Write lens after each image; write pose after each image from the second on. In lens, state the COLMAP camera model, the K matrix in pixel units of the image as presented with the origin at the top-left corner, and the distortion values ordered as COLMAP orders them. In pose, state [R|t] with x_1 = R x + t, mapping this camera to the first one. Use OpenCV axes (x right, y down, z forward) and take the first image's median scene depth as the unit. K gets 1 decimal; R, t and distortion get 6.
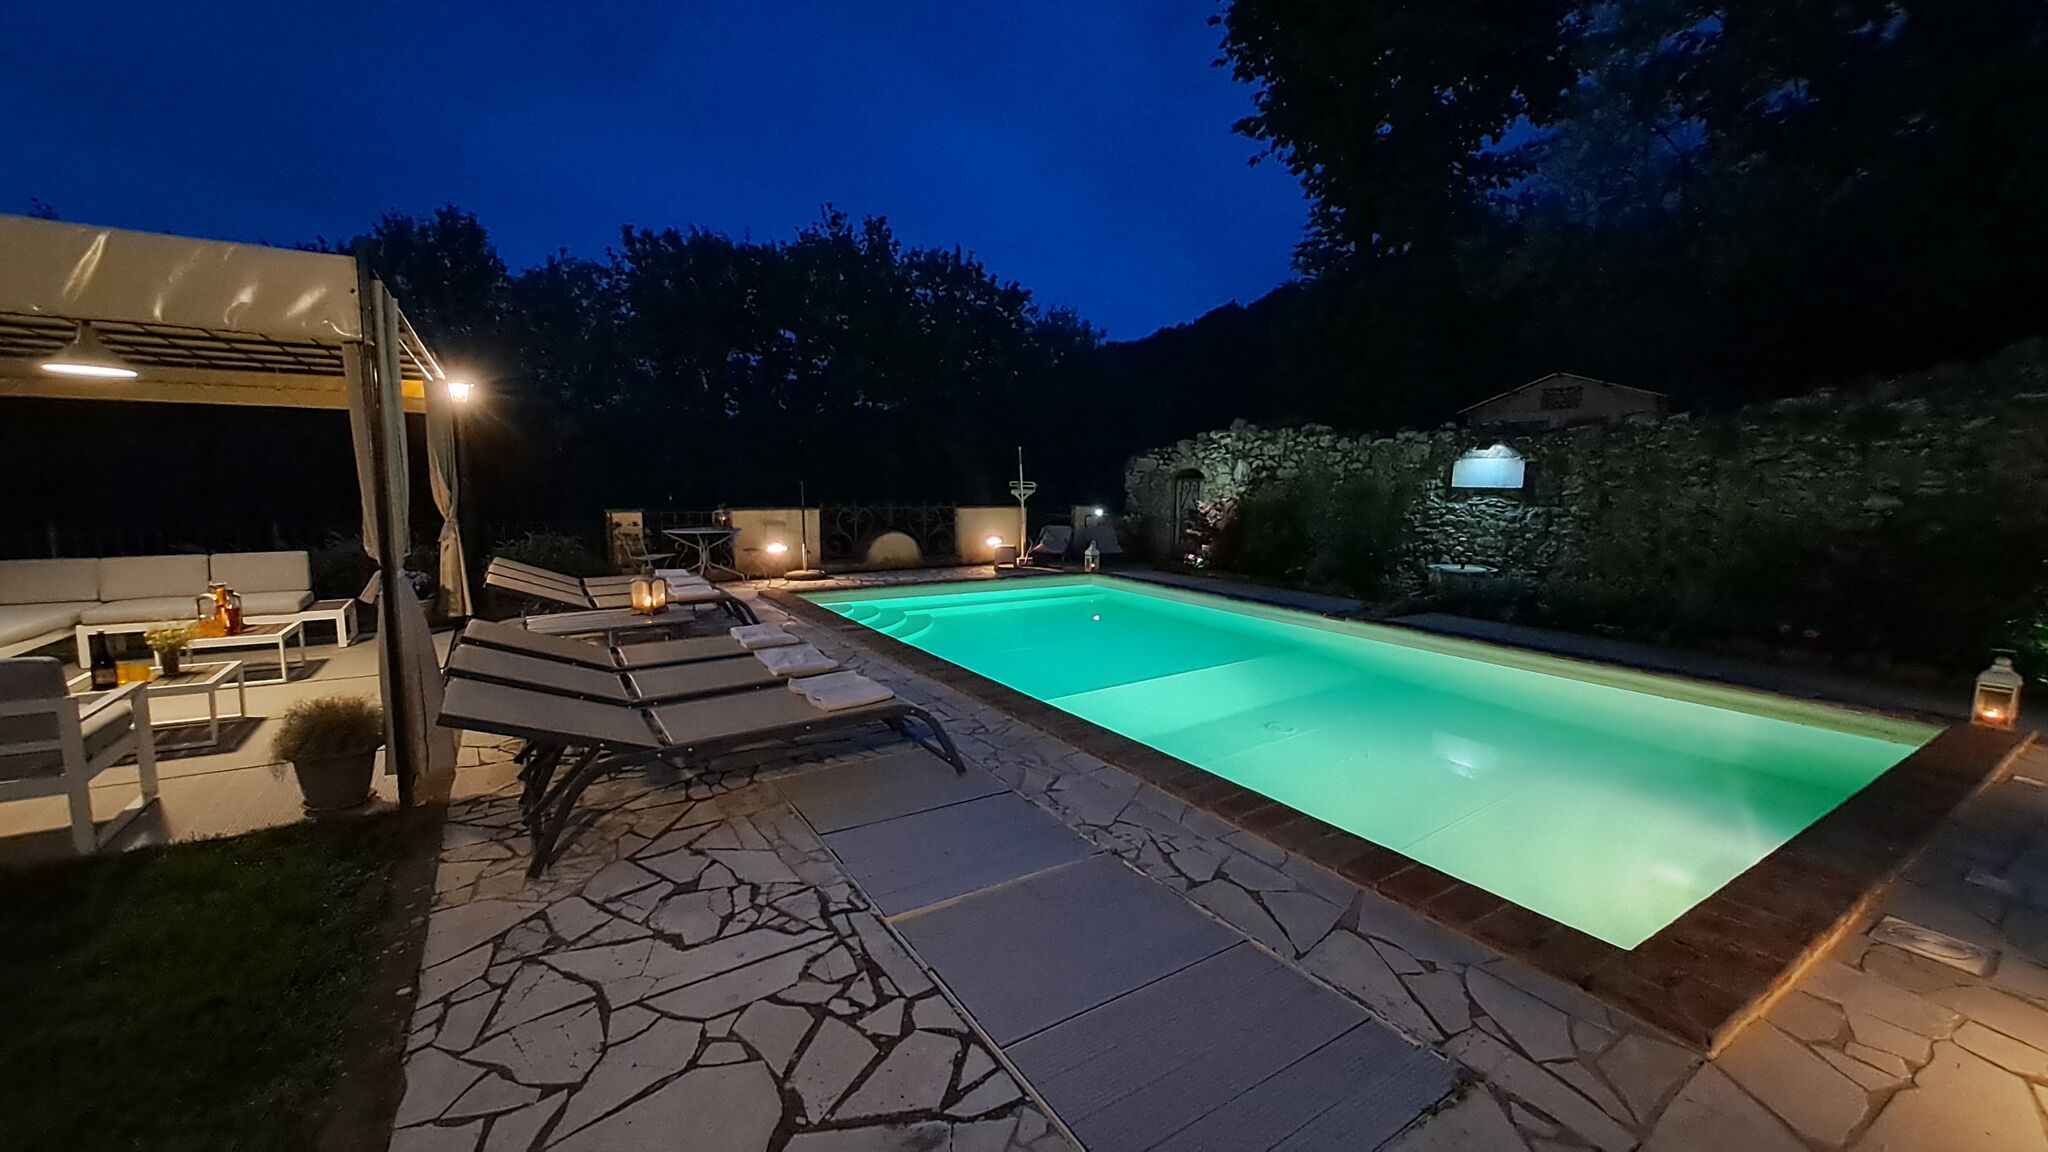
lens RADIAL K [[797.9, 0, 1018.1], [0, 797.9, 571.3], [0, 0, 1]] dist [0.000838, -0.000783]
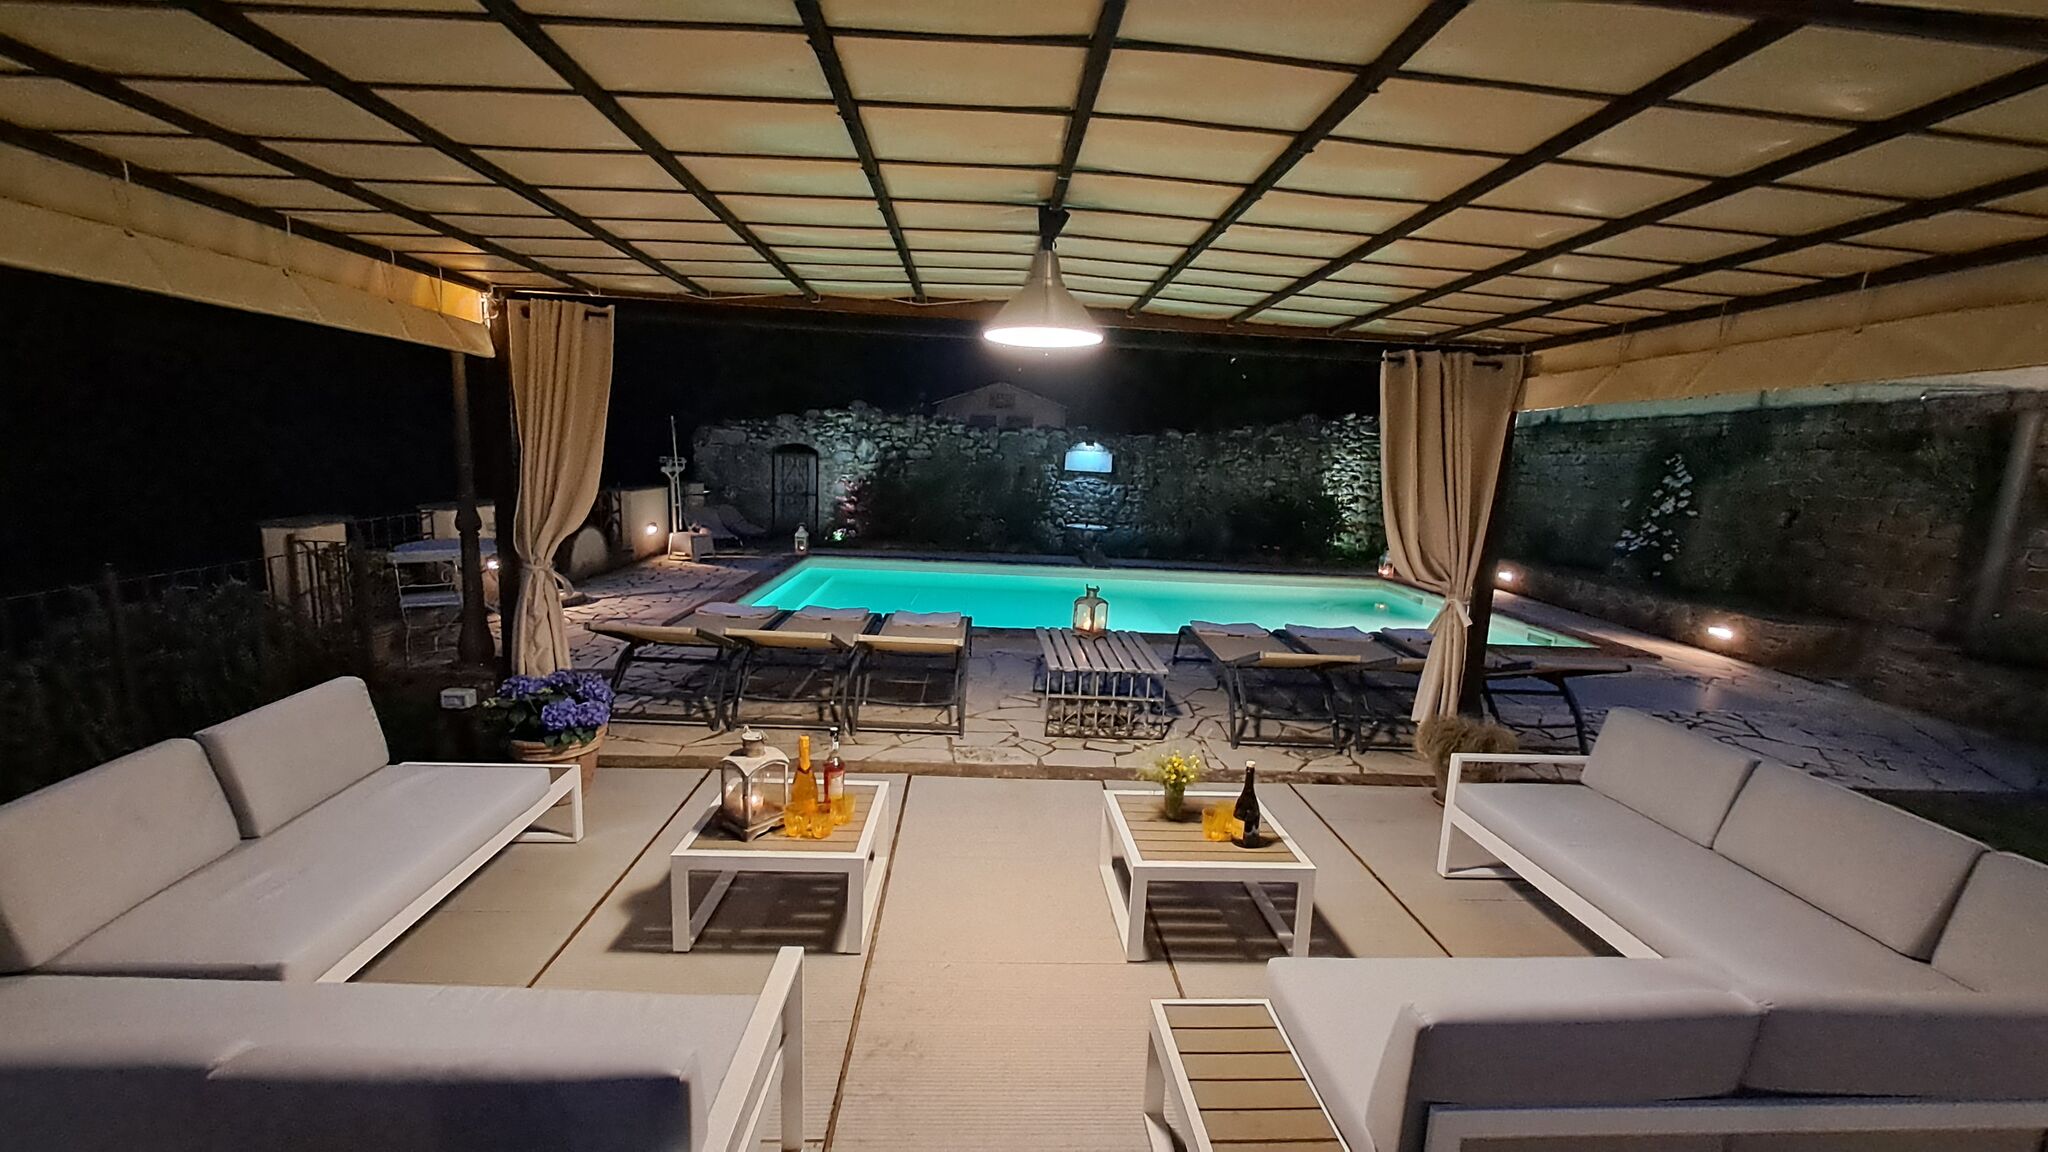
lens RADIAL K [[797.9, 0, 1016.0], [0, 797.9, 589.1], [0, 0, 1]] dist [0.000838, -0.000783]
pose [[0.496181, -0.133526, 0.857890, -0.816728], [0.060986, 0.991023, 0.118975, -0.075011], [-0.866075, -0.006713, 0.499869, 0.379718]]
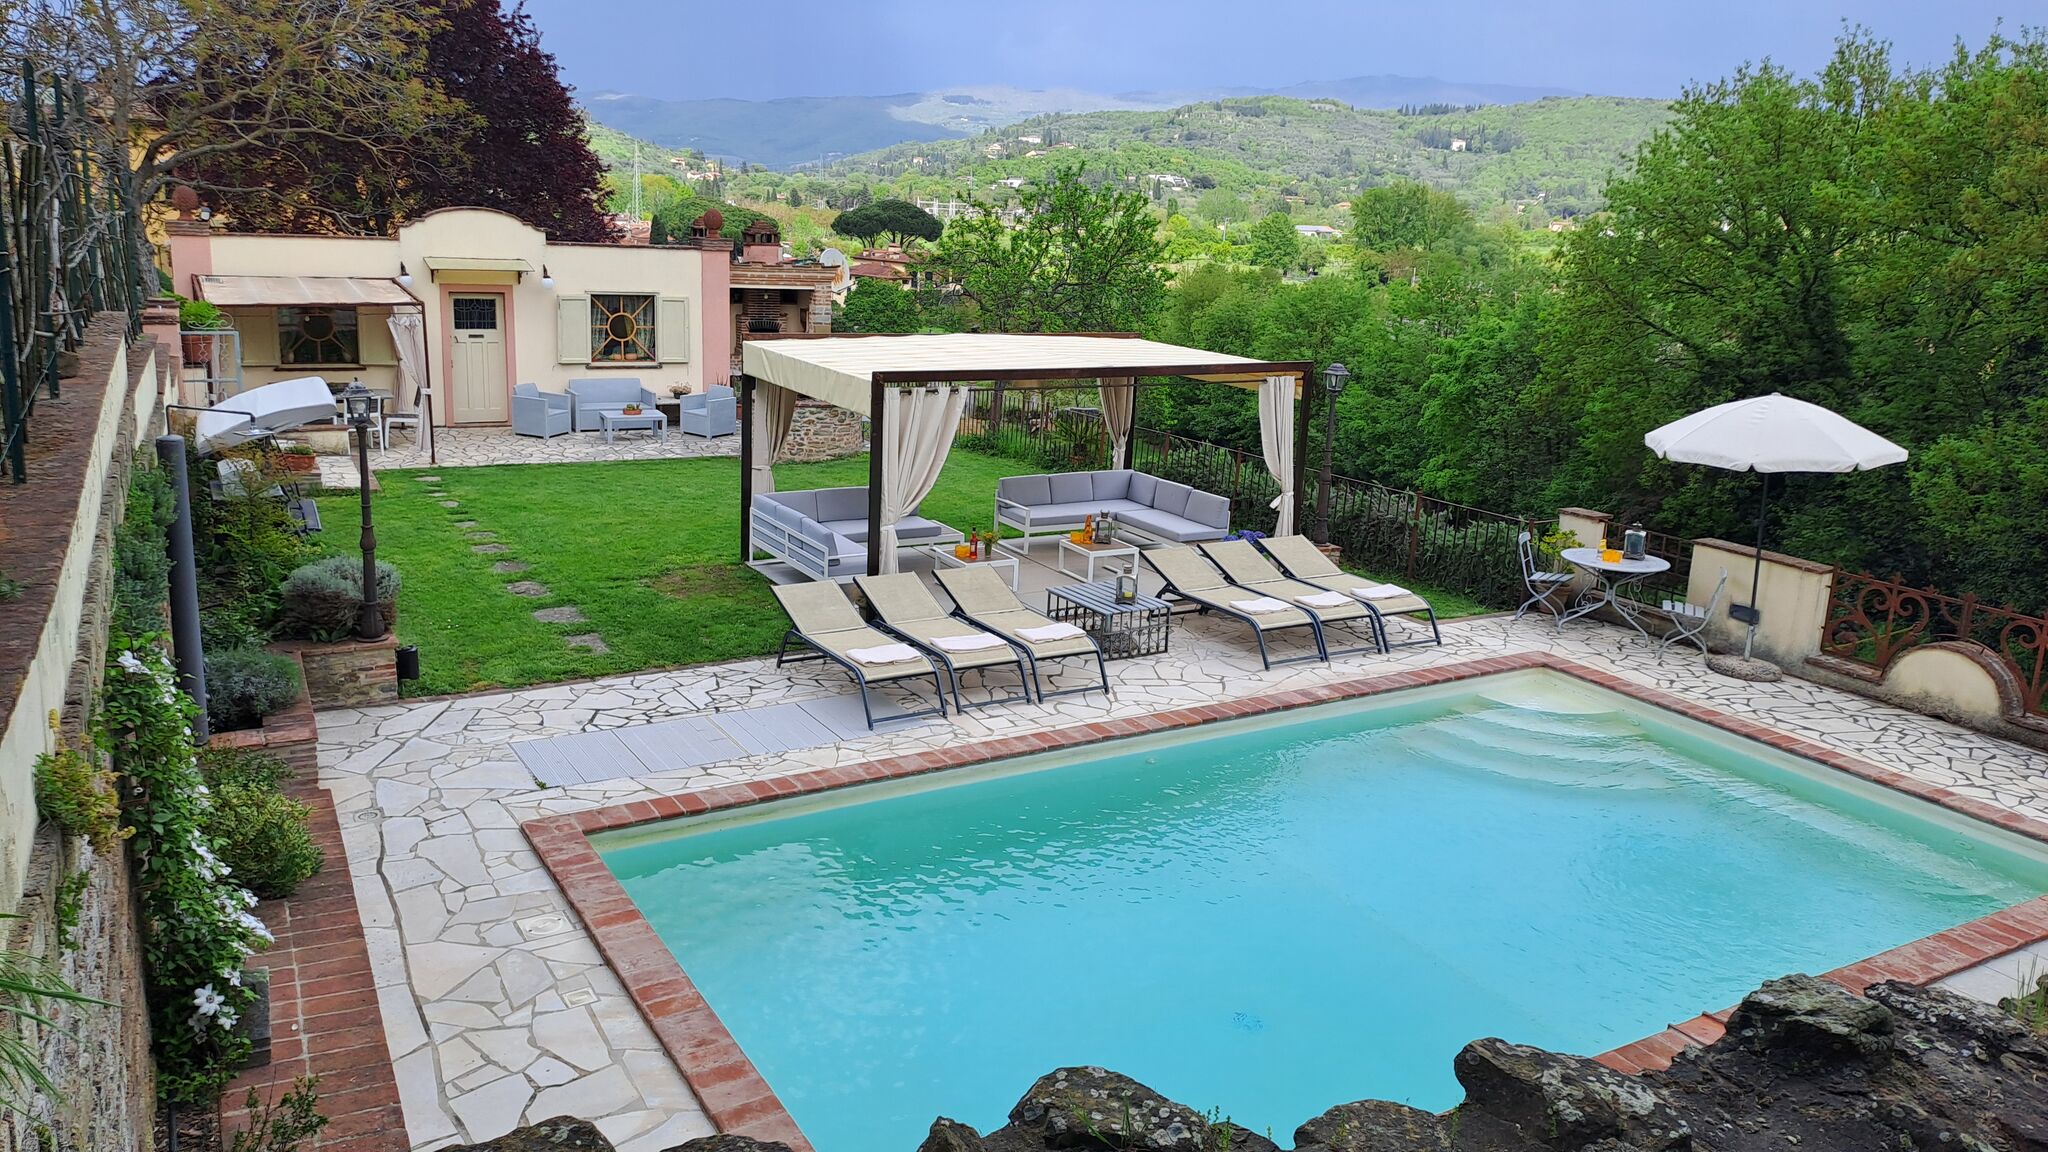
lens RADIAL K [[1497.9, 0, 1033.6], [0, 1497.9, 511.3], [0, 0, 1]] dist [0.096914, -0.099390]
pose [[-0.011094, 0.192723, -0.981190, 1.115024], [-0.163424, 0.967708, 0.191923, -0.314184], [0.986494, 0.162479, 0.020760, 0.492355]]
